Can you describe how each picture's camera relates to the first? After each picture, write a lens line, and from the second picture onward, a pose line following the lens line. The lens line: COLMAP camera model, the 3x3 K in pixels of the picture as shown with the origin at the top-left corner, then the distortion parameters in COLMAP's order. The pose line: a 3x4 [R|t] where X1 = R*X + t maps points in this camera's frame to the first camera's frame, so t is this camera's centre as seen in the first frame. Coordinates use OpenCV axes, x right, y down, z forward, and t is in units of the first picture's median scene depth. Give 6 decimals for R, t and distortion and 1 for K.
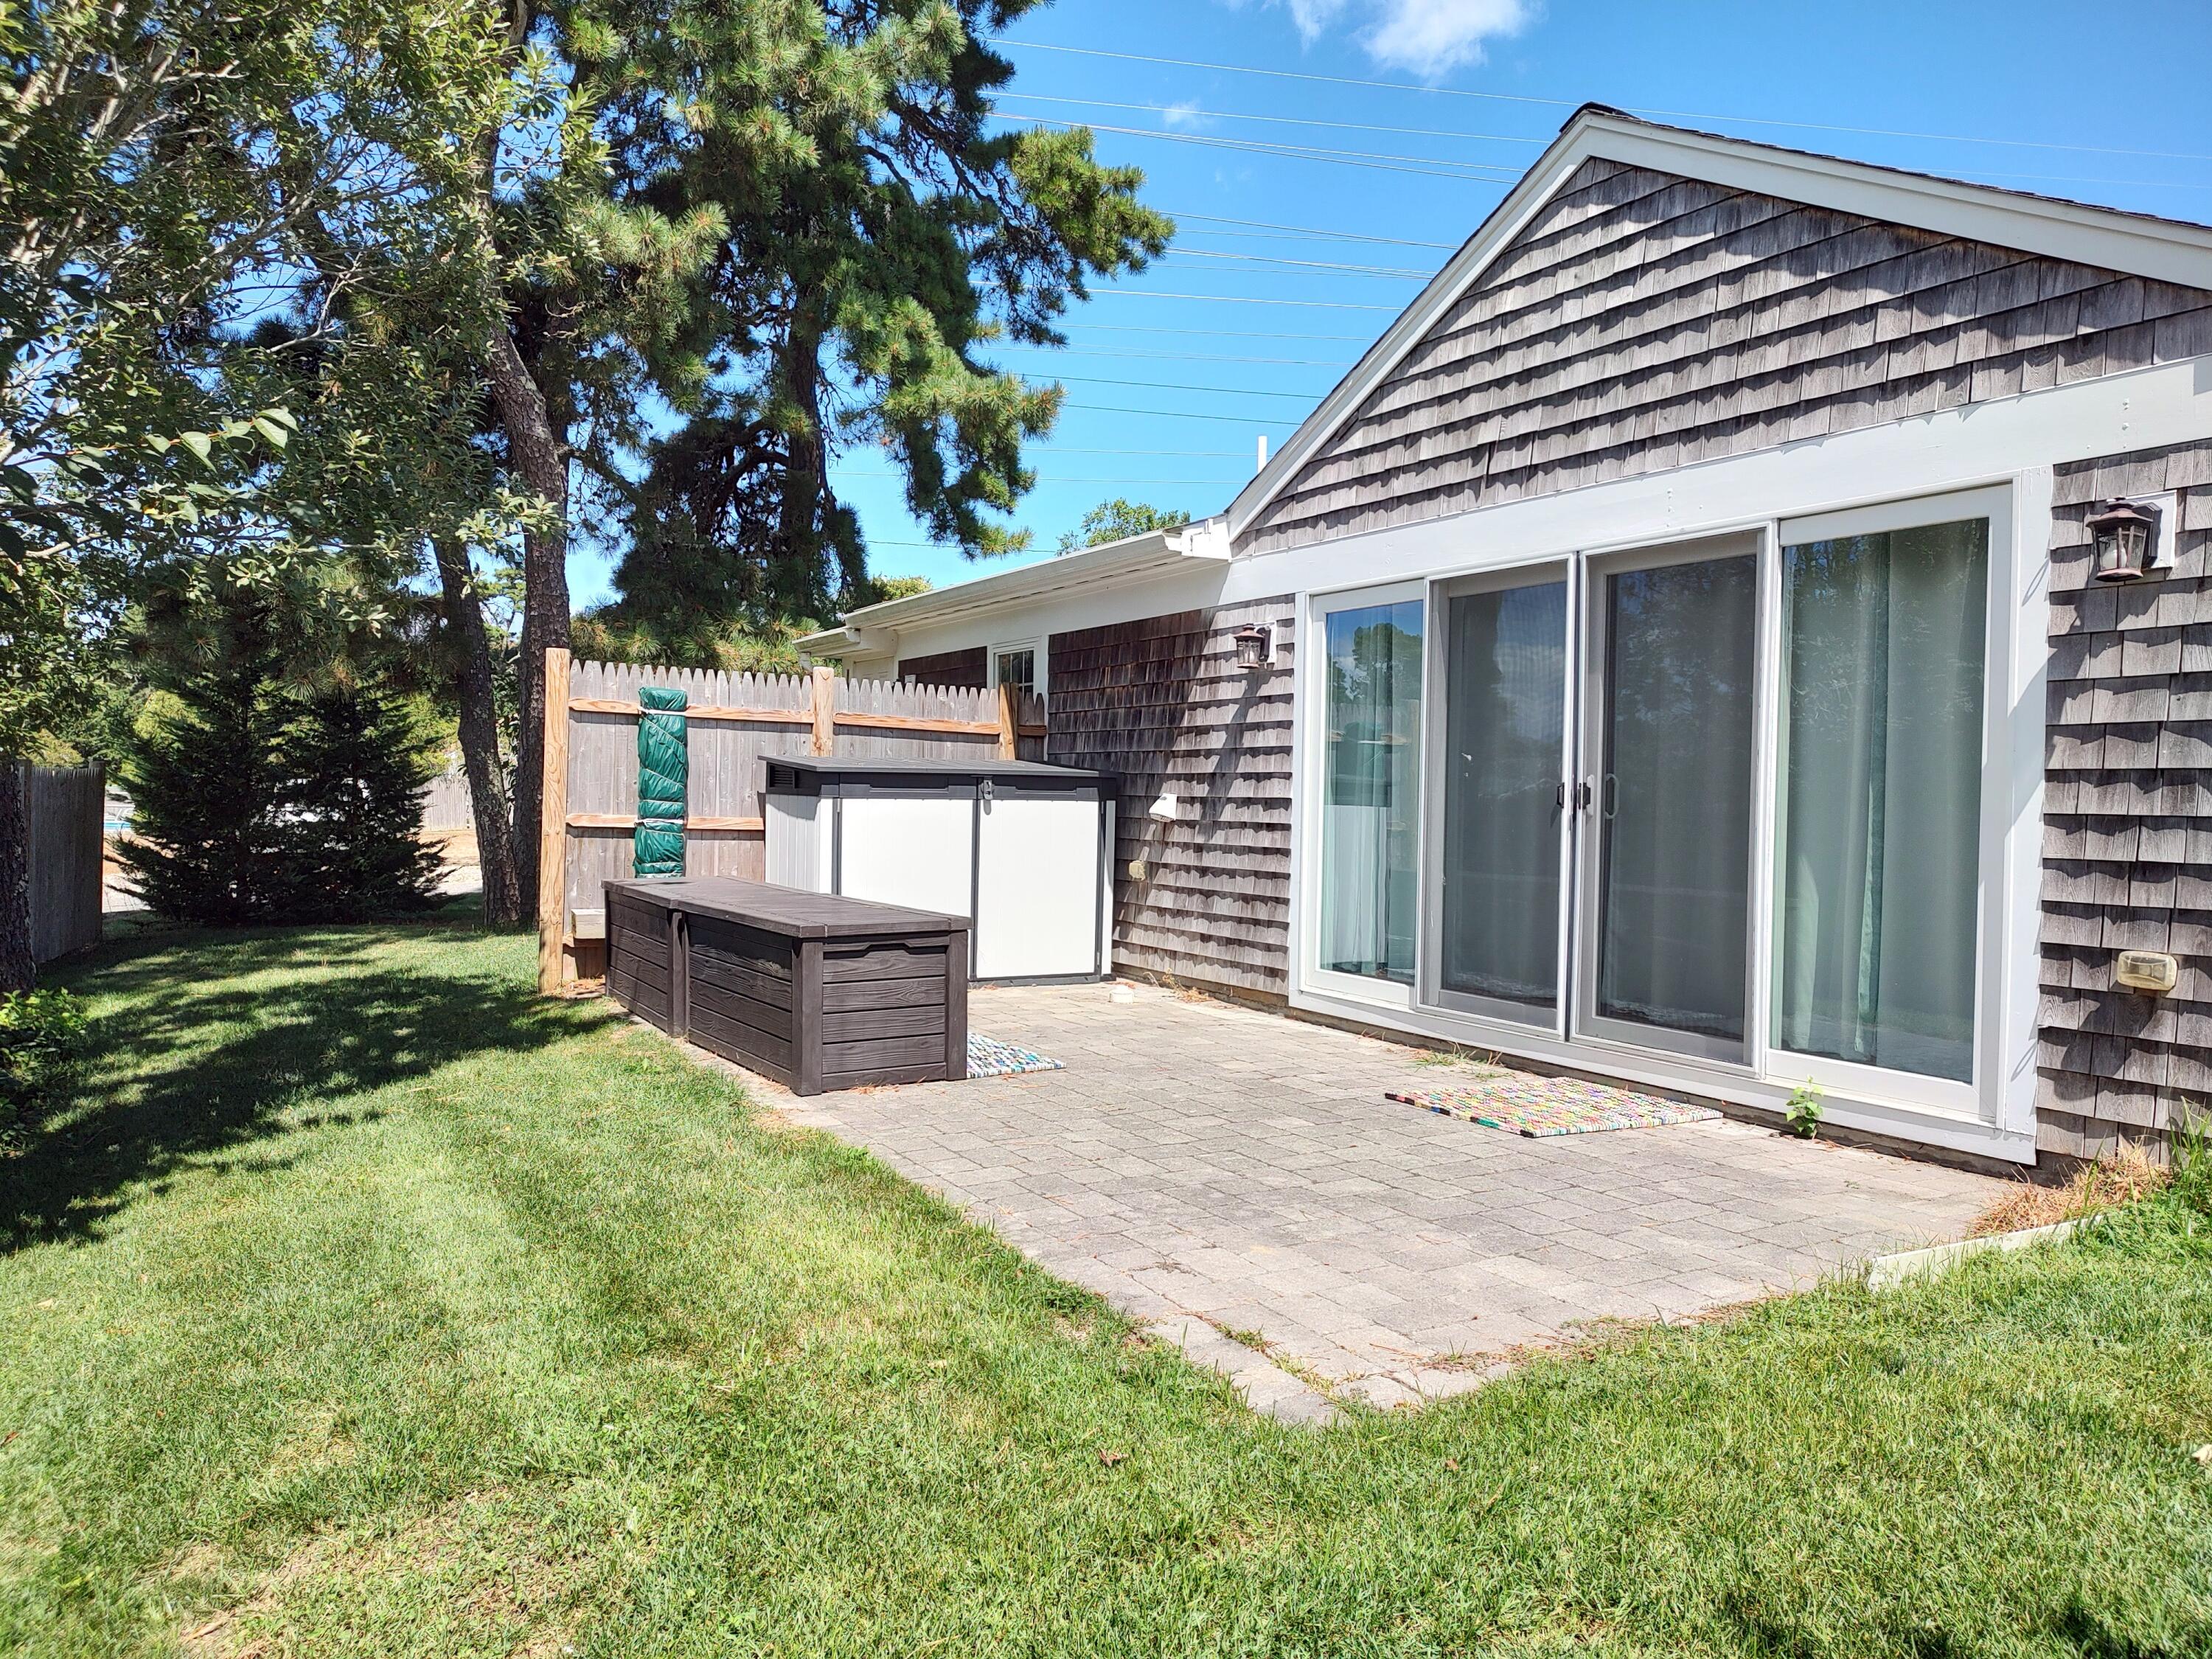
lens RADIAL K [[1557.6, 0, 1114.7], [0, 1557.6, 825.9], [0, 0, 1]] dist [0.044483, -0.037792]
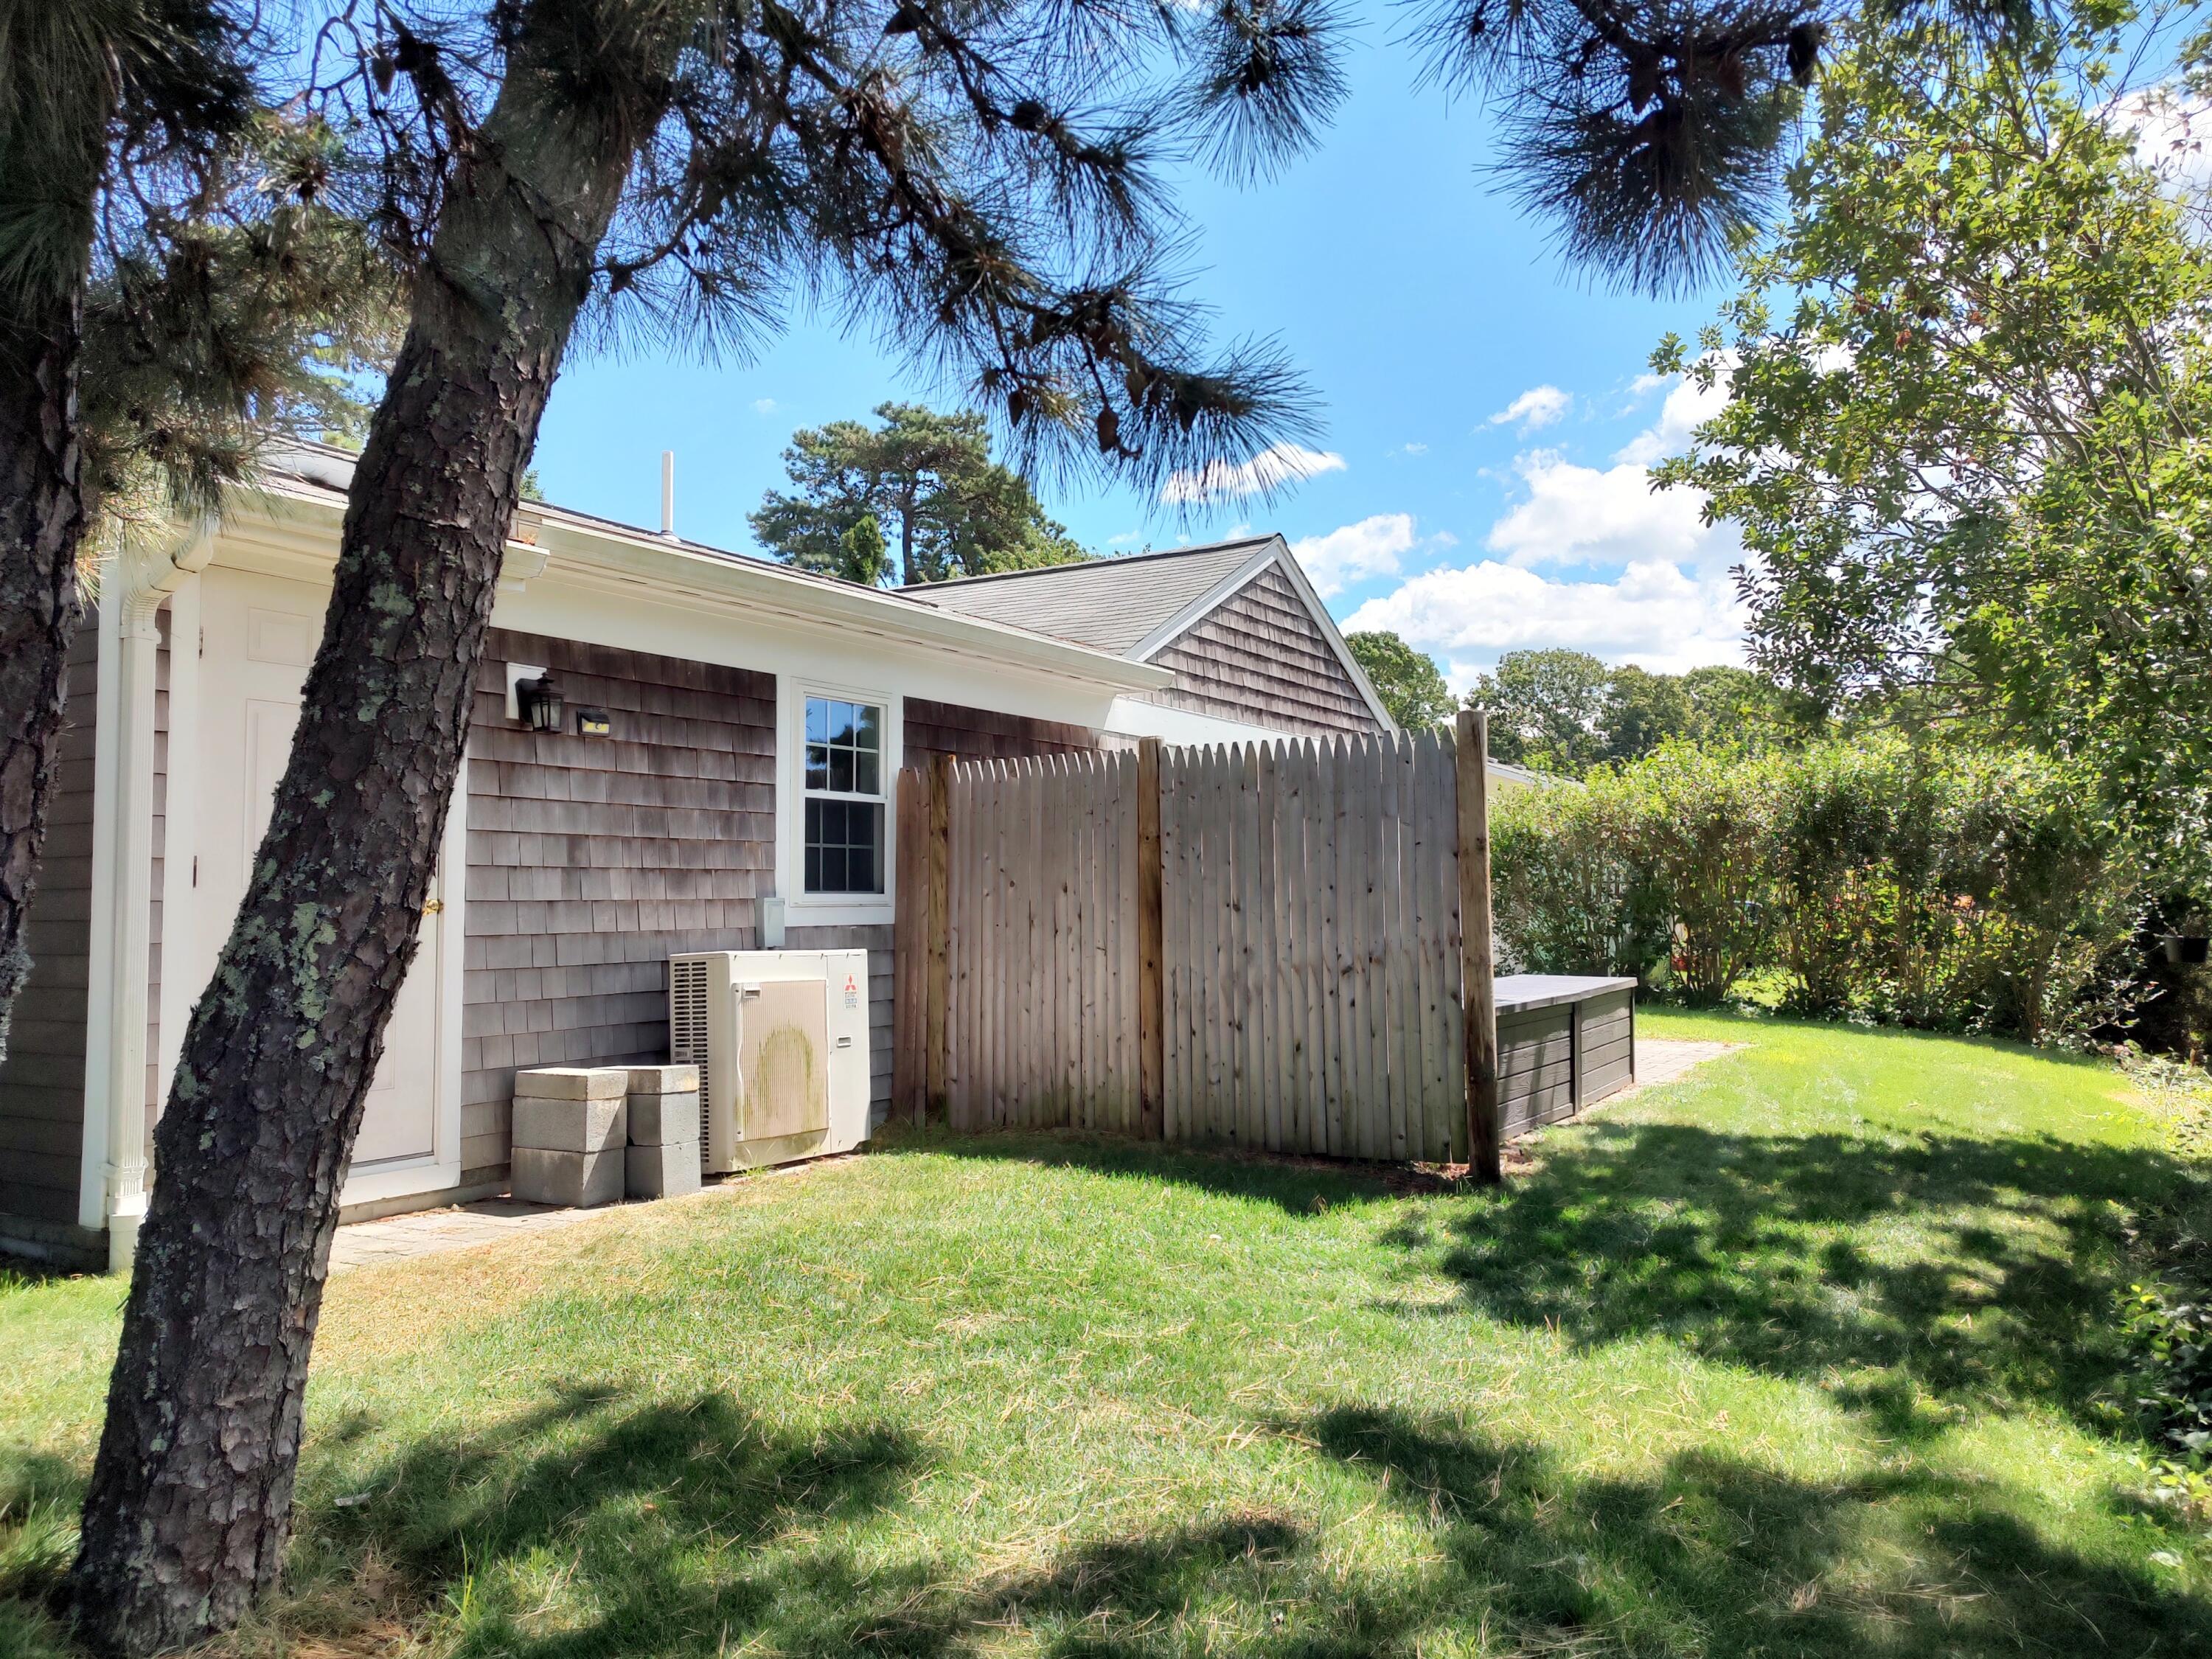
lens RADIAL K [[1586.8, 0, 1106.0], [0, 1586.8, 829.5], [0, 0, 1]] dist [0.040134, -0.030605]
pose [[-0.454884, 0.025369, 0.890189, -1.457858], [0.011579, 0.999678, -0.022573, -0.056533], [-0.890475, 0.000039, -0.455032, 2.257361]]
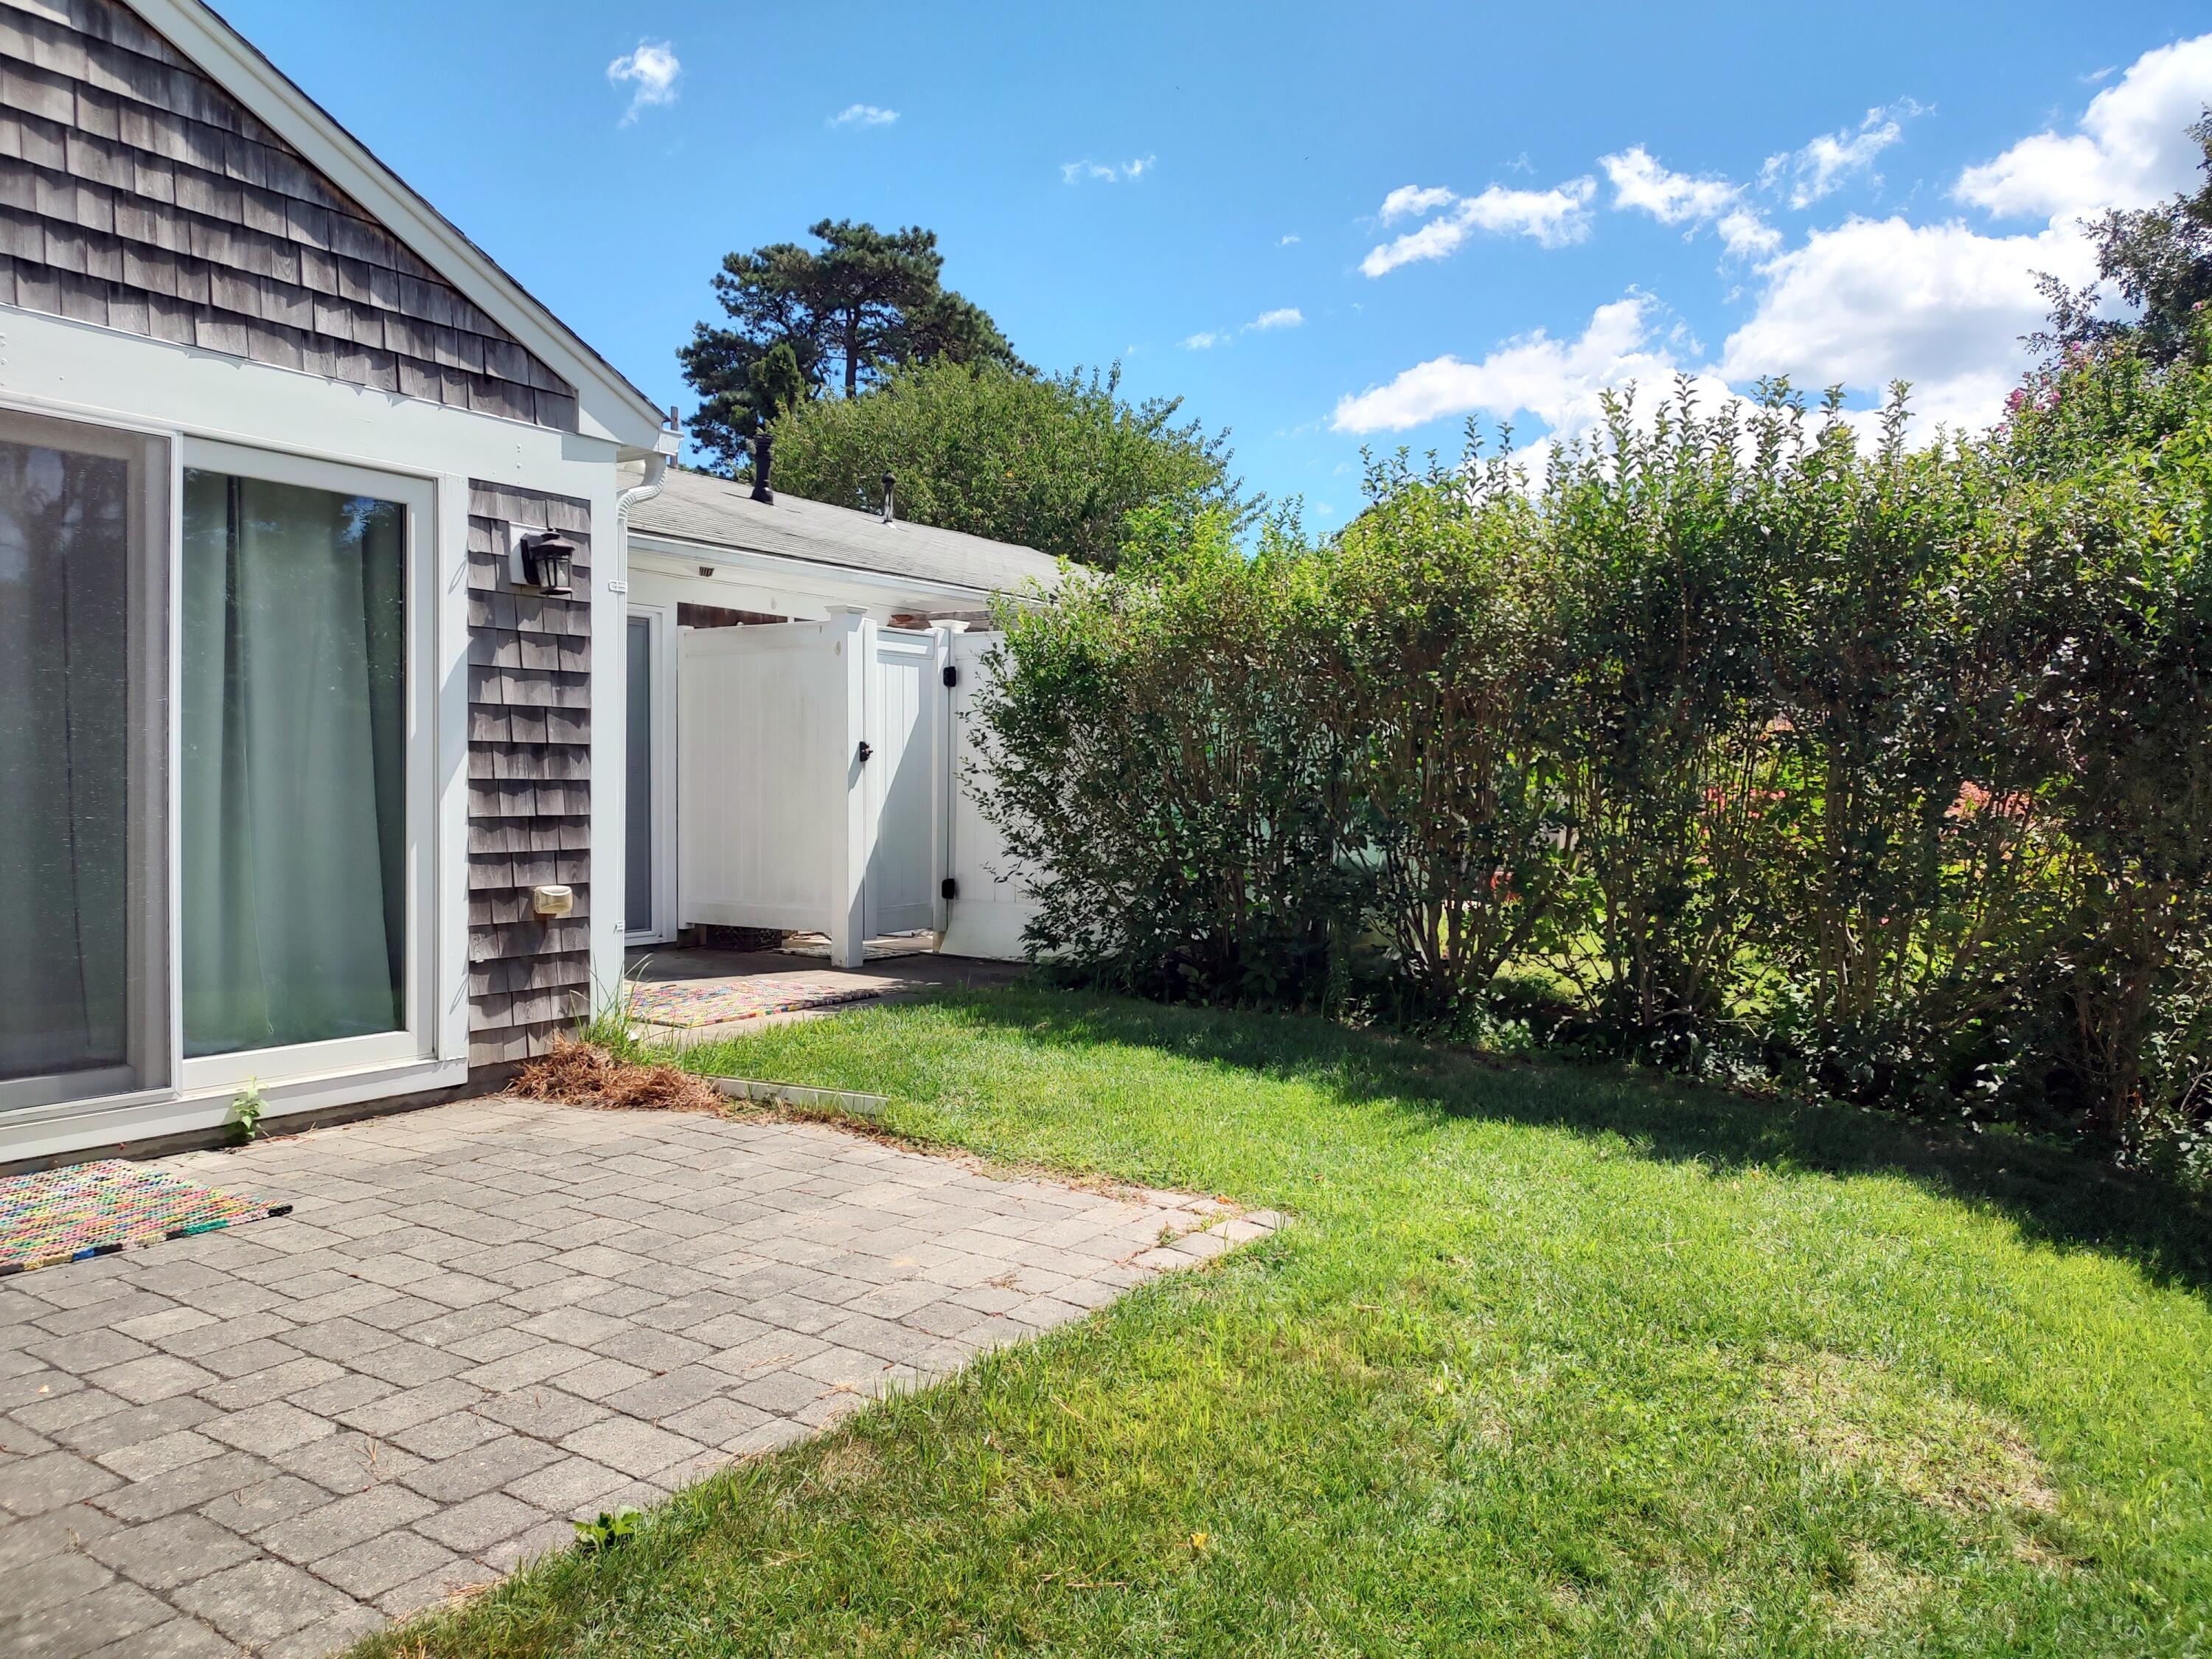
lens RADIAL K [[1586.8, 0, 1106.0], [0, 1586.8, 829.5], [0, 0, 1]] dist [0.040134, -0.030605]
pose [[-0.425406, -0.045571, 0.903855, -0.672813], [0.001942, 0.998683, 0.051266, -0.029985], [-0.905001, 0.023564, -0.424757, 1.074457]]
